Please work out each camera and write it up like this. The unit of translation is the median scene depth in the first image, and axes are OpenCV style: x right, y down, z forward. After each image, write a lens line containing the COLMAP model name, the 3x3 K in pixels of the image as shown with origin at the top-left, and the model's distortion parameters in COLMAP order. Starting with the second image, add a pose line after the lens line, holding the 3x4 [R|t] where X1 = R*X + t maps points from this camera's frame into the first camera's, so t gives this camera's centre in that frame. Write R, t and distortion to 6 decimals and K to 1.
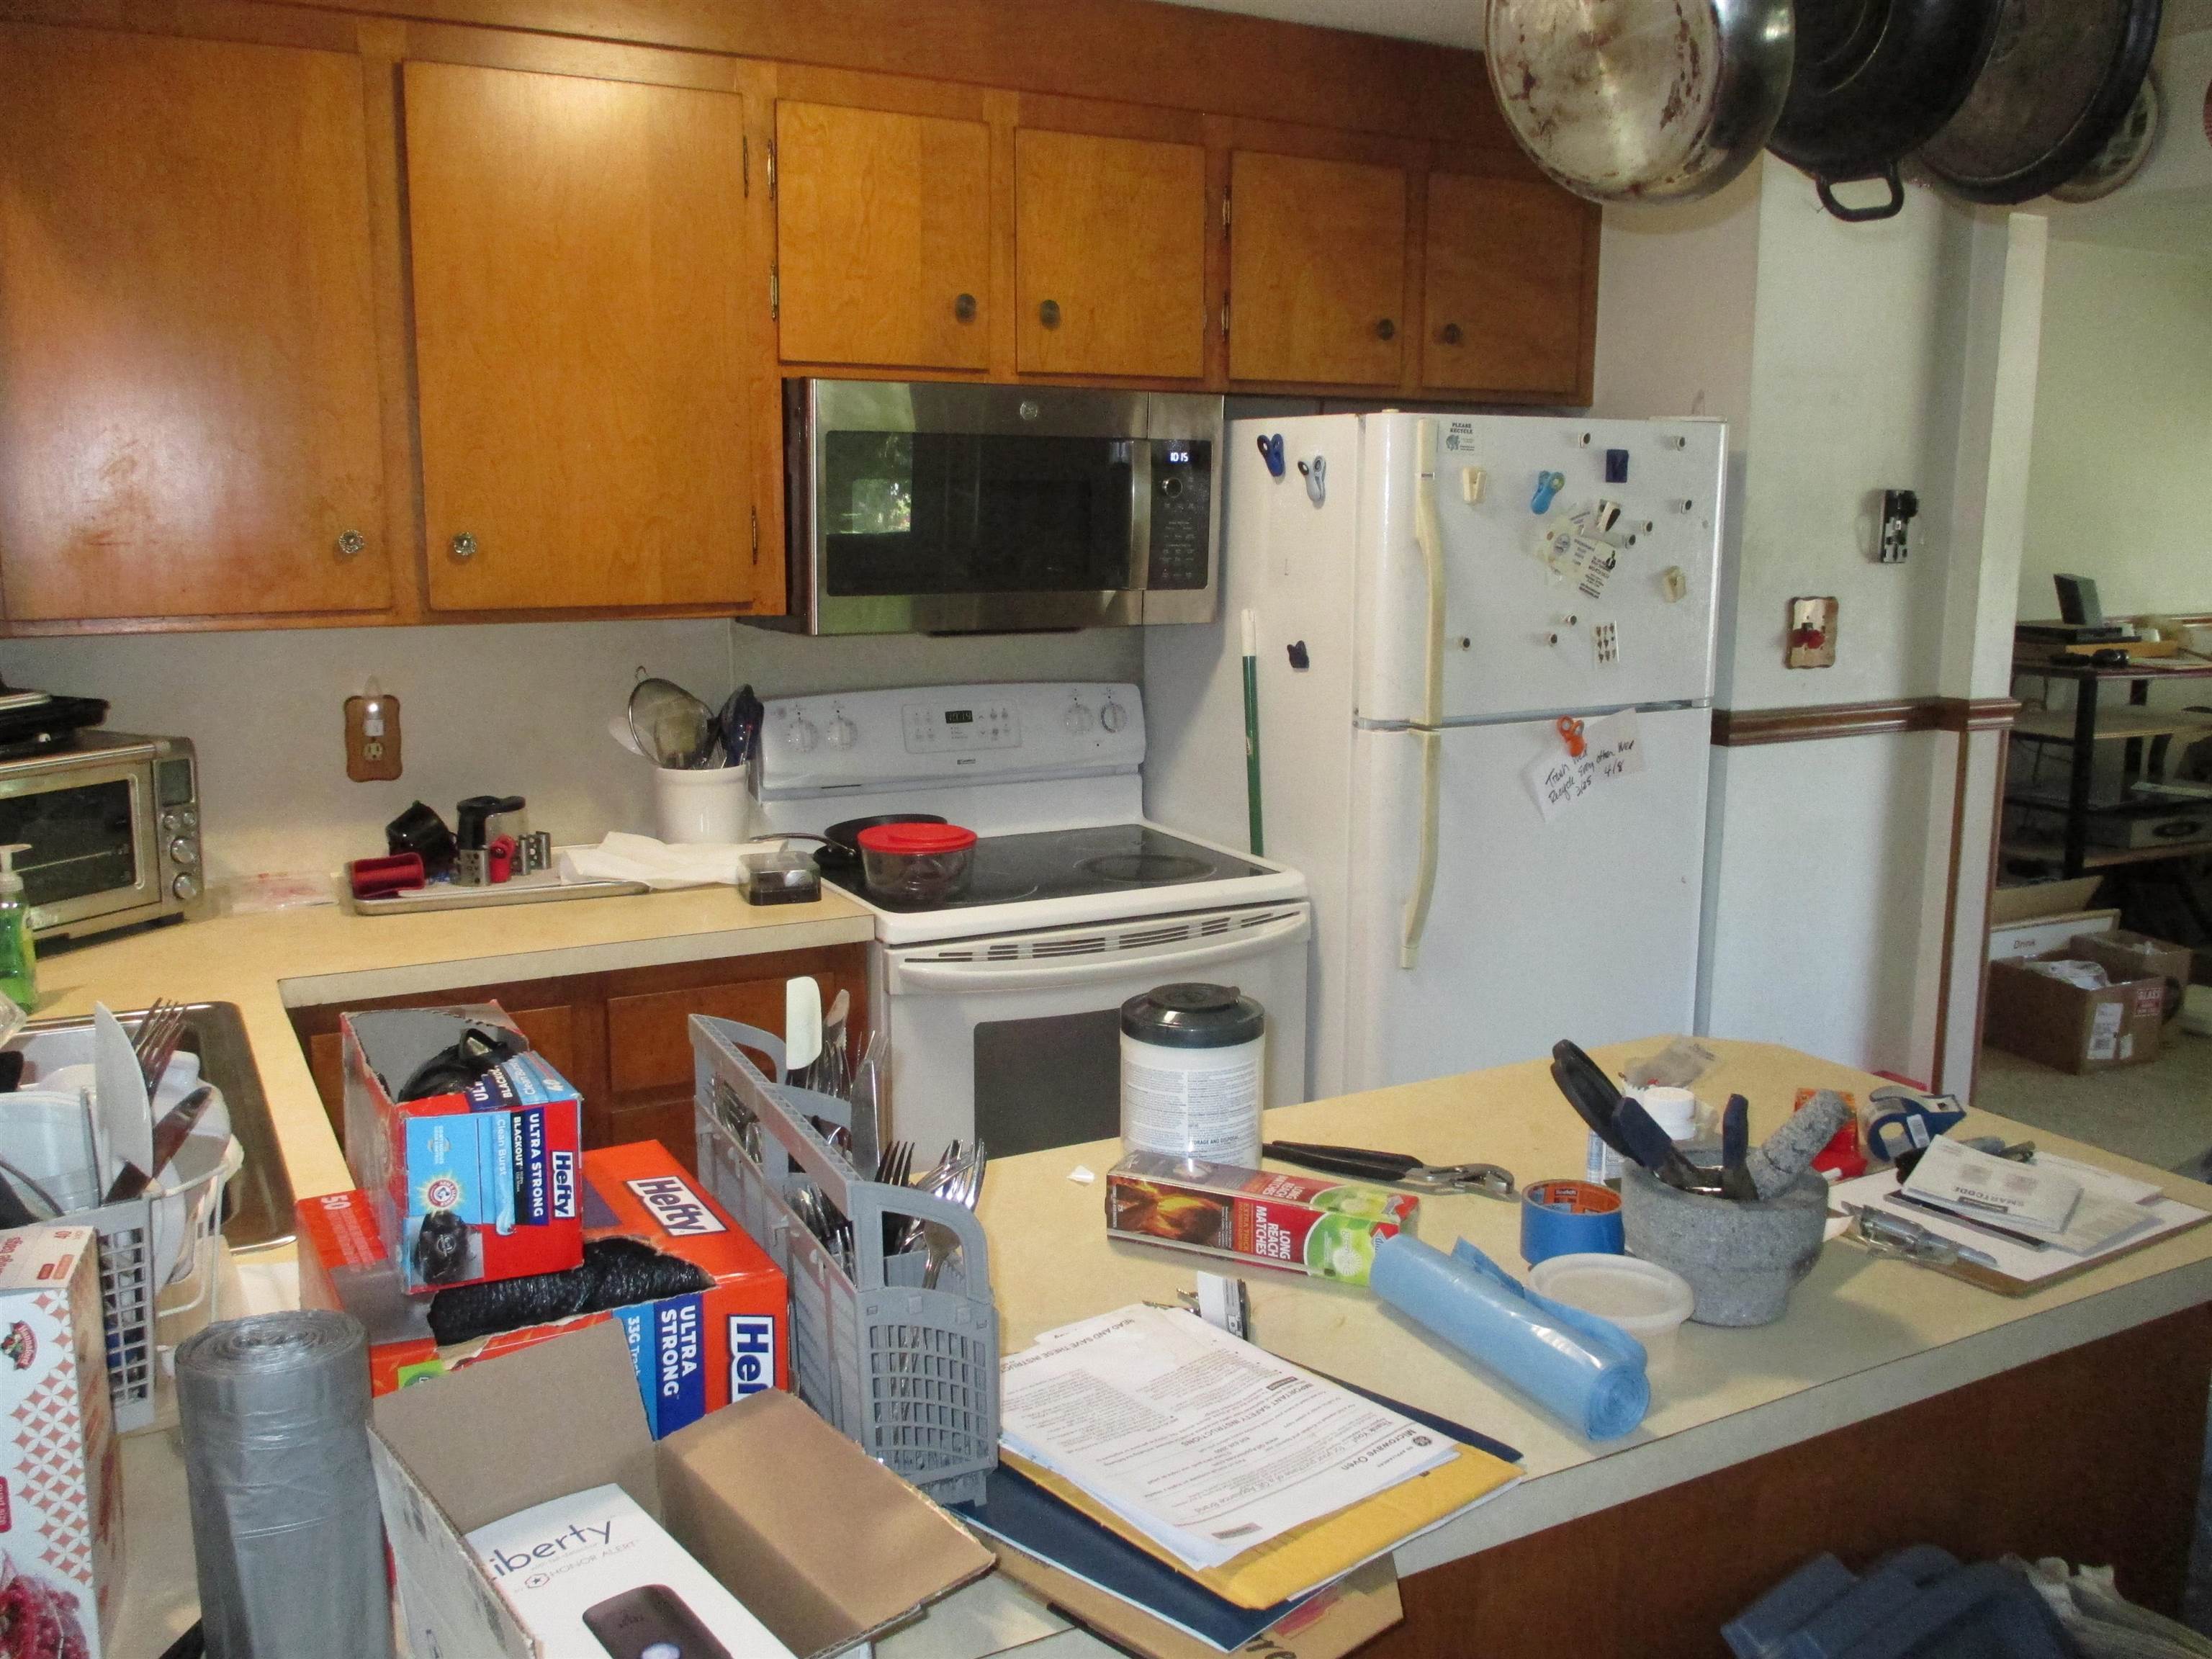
lens RADIAL K [[1835.2, 0, 1119.6], [0, 1835.2, 837.1], [0, 0, 1]] dist [-0.020912, -0.012368]
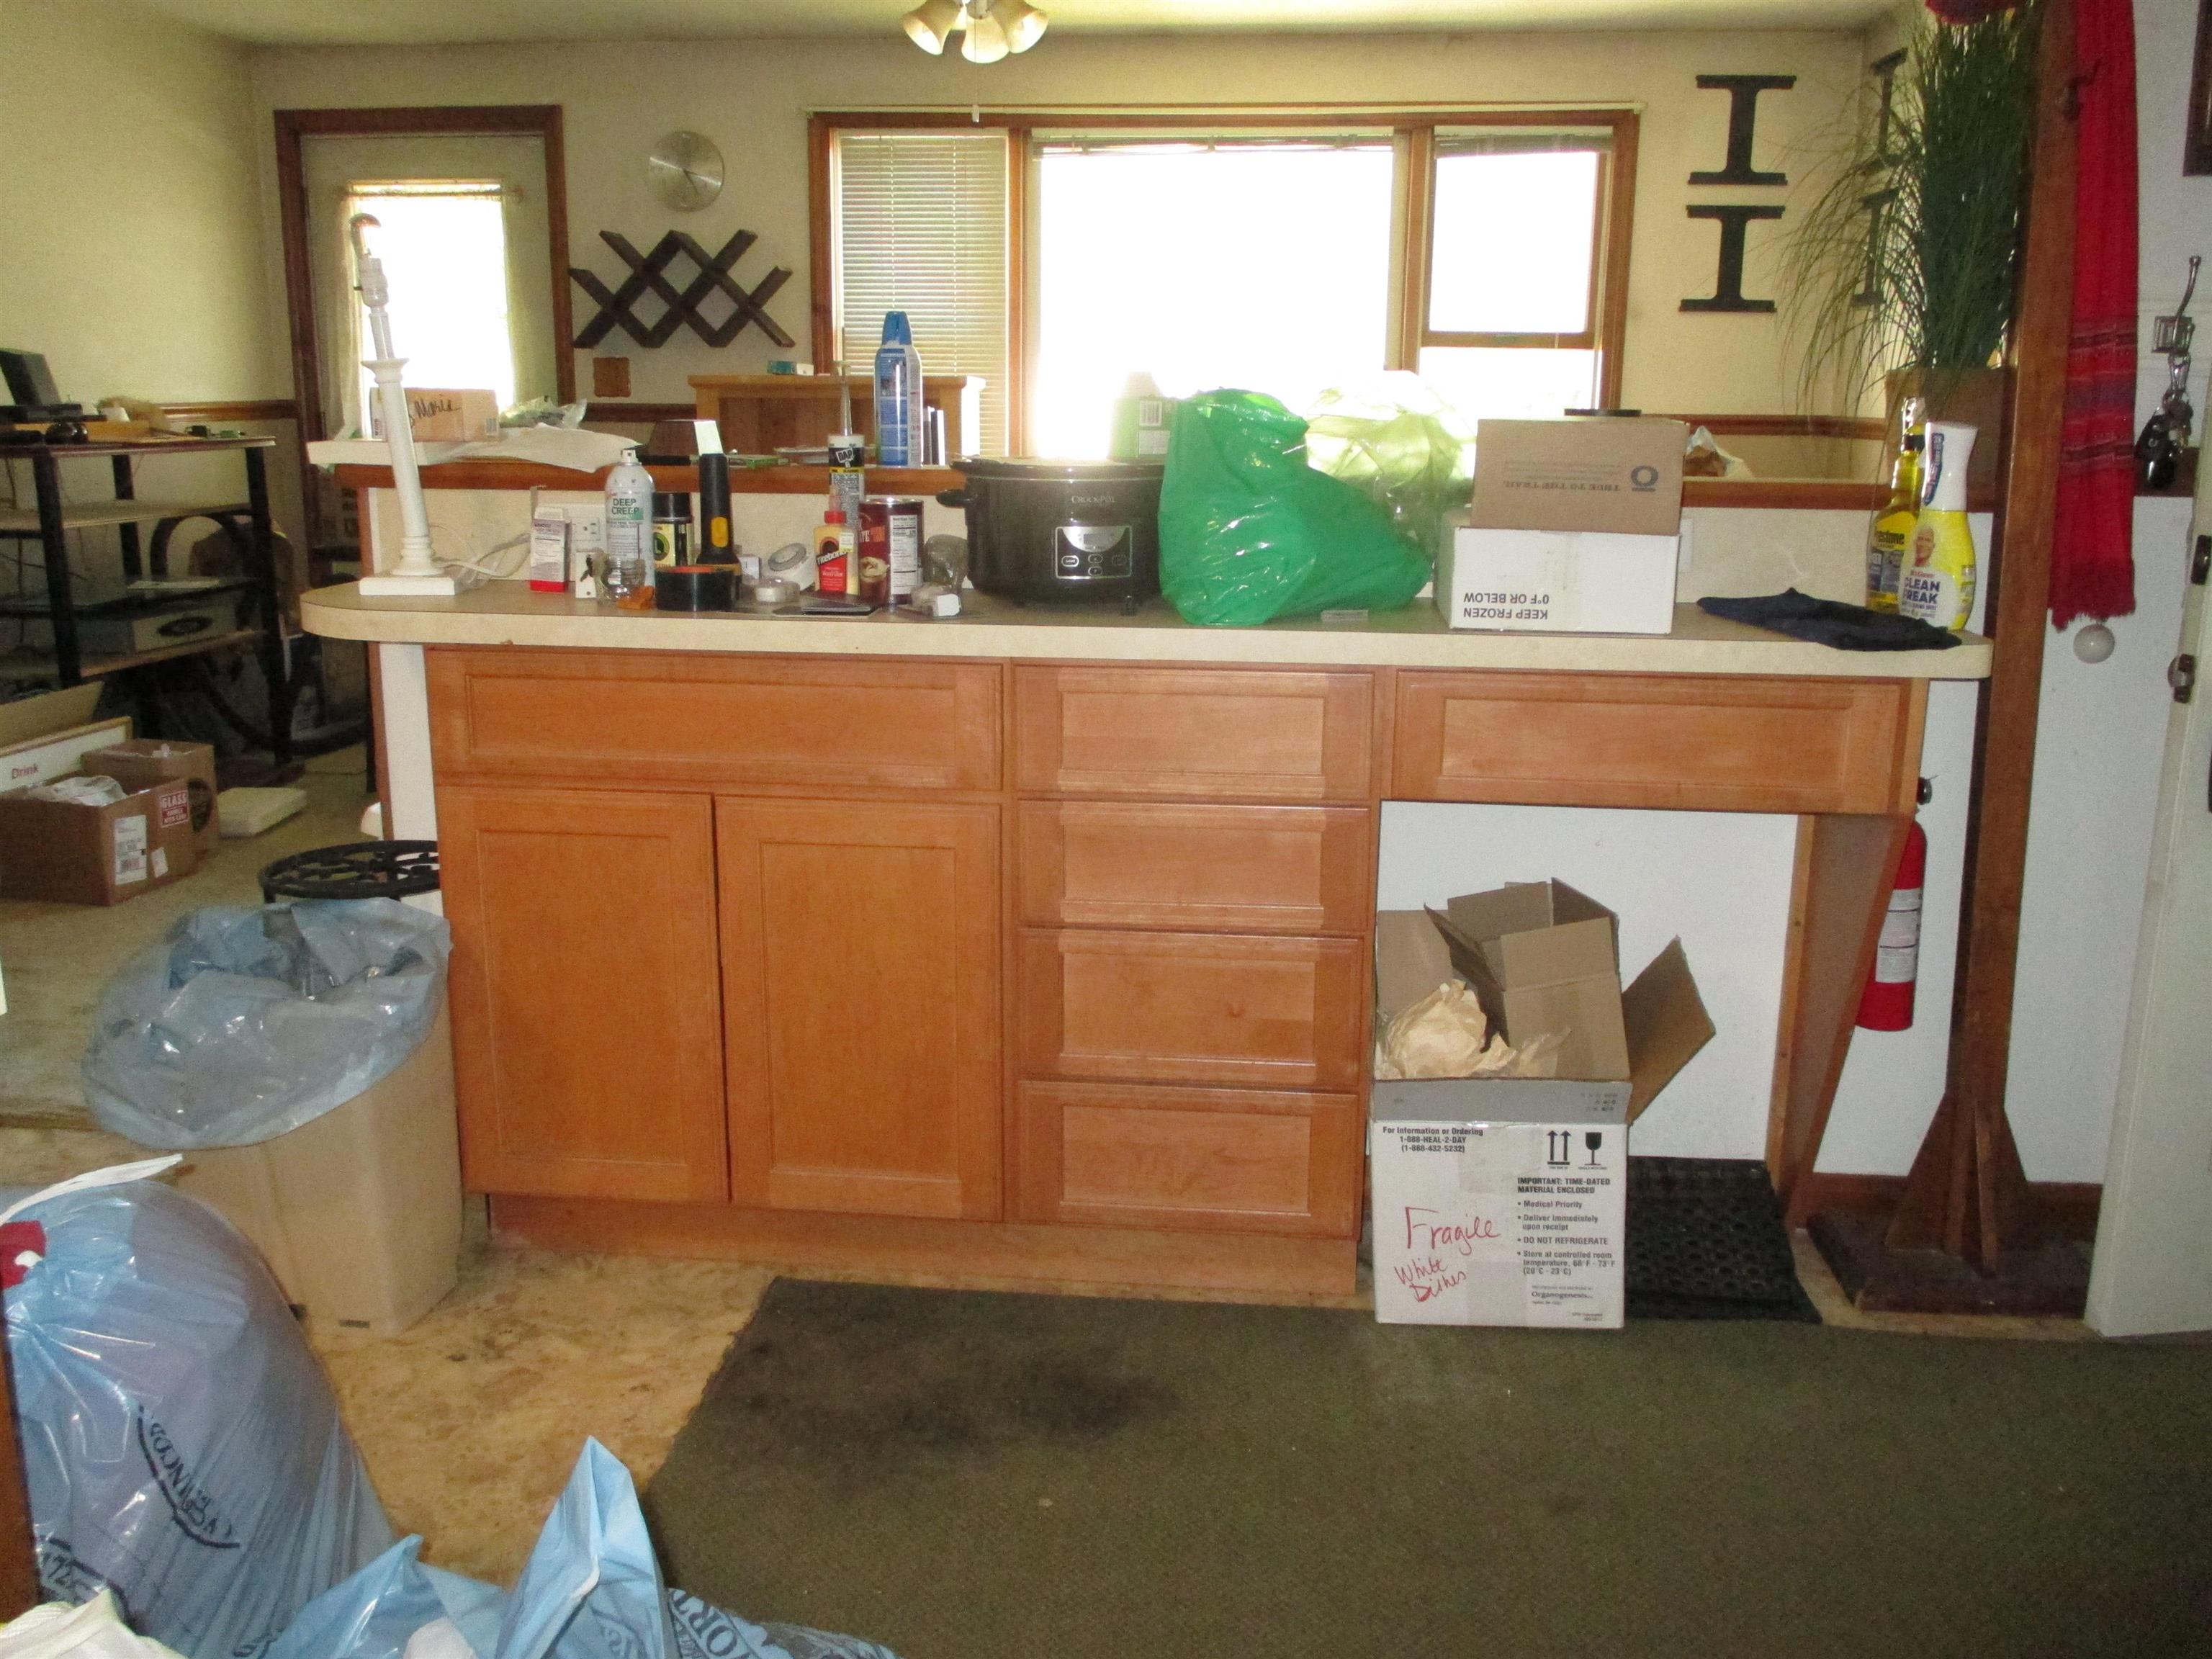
lens RADIAL K [[1835.2, 0, 1109.4], [0, 1835.2, 824.9], [0, 0, 1]] dist [-0.020912, -0.012368]
pose [[0.578938, -0.182122, 0.794772, 0.073021], [0.138087, 0.982555, 0.124566, 0.031382], [-0.803594, 0.037632, 0.593988, 0.060202]]
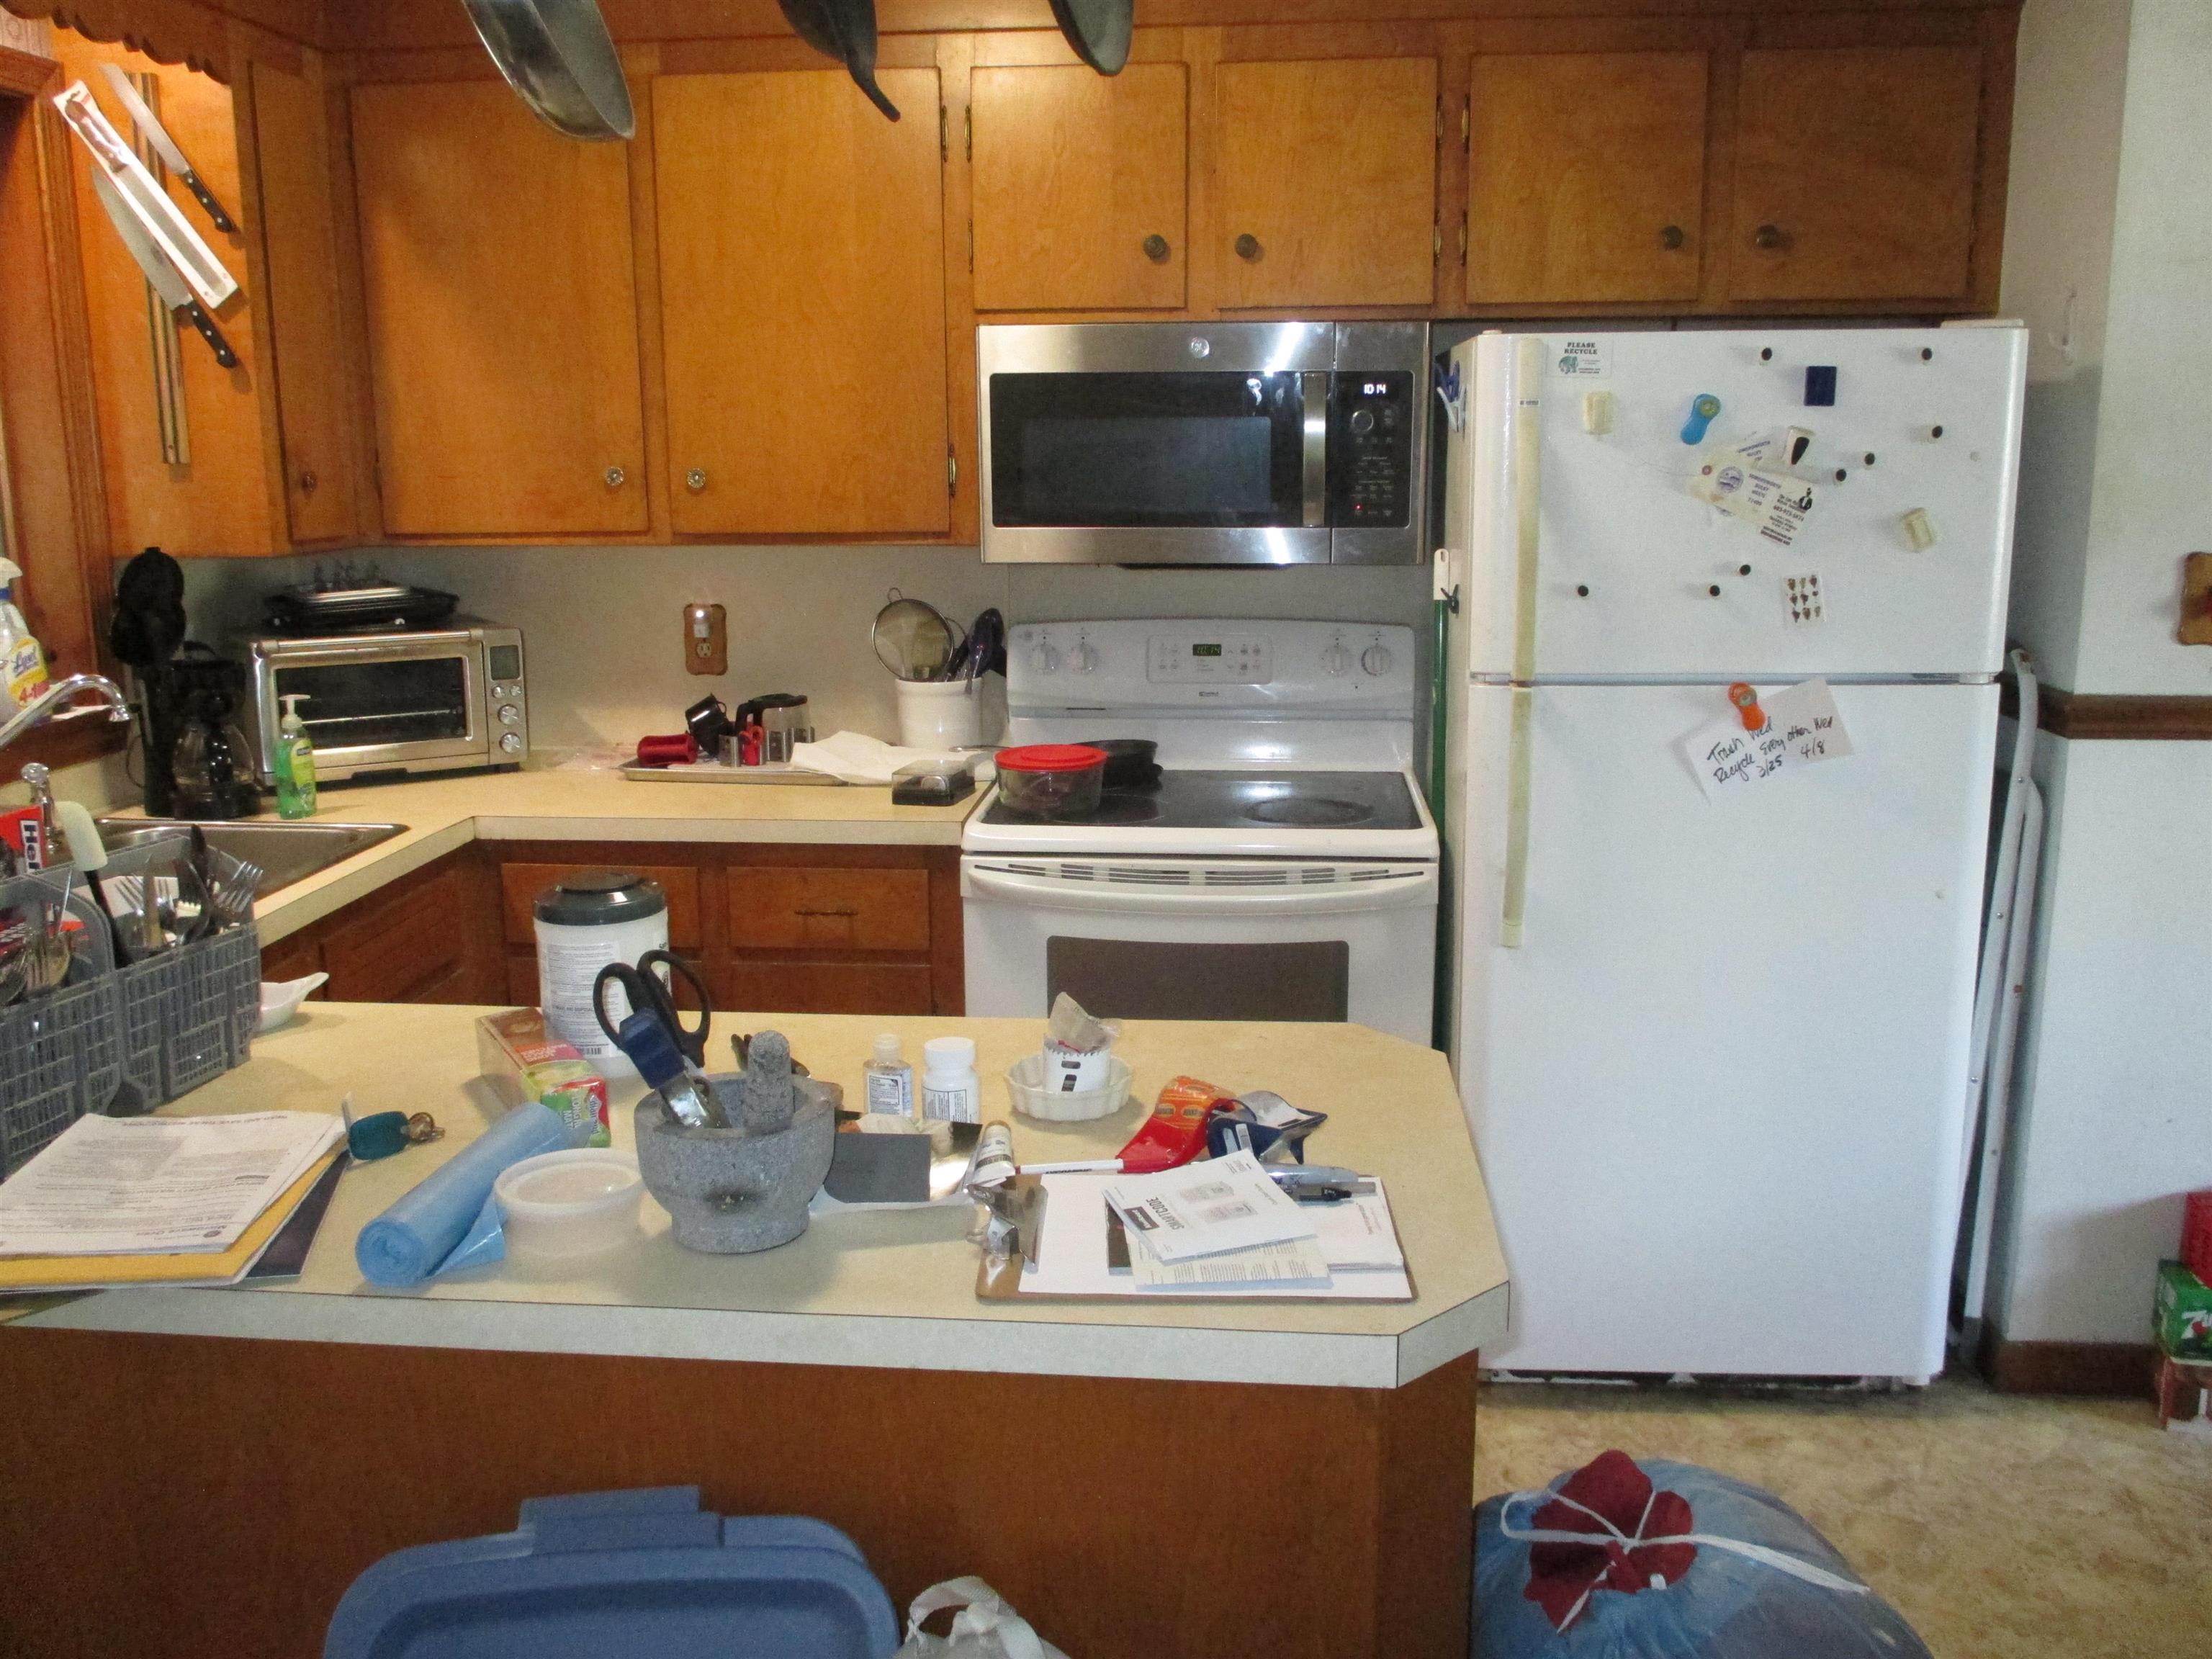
lens RADIAL K [[1835.2, 0, 1107.8], [0, 1835.2, 829.1], [0, 0, 1]] dist [-0.020912, -0.012368]
pose [[0.830292, 0.104204, -0.547500, 0.493834], [-0.090116, 0.994540, 0.052625, -0.016914], [0.549995, 0.005645, 0.835149, 0.131303]]
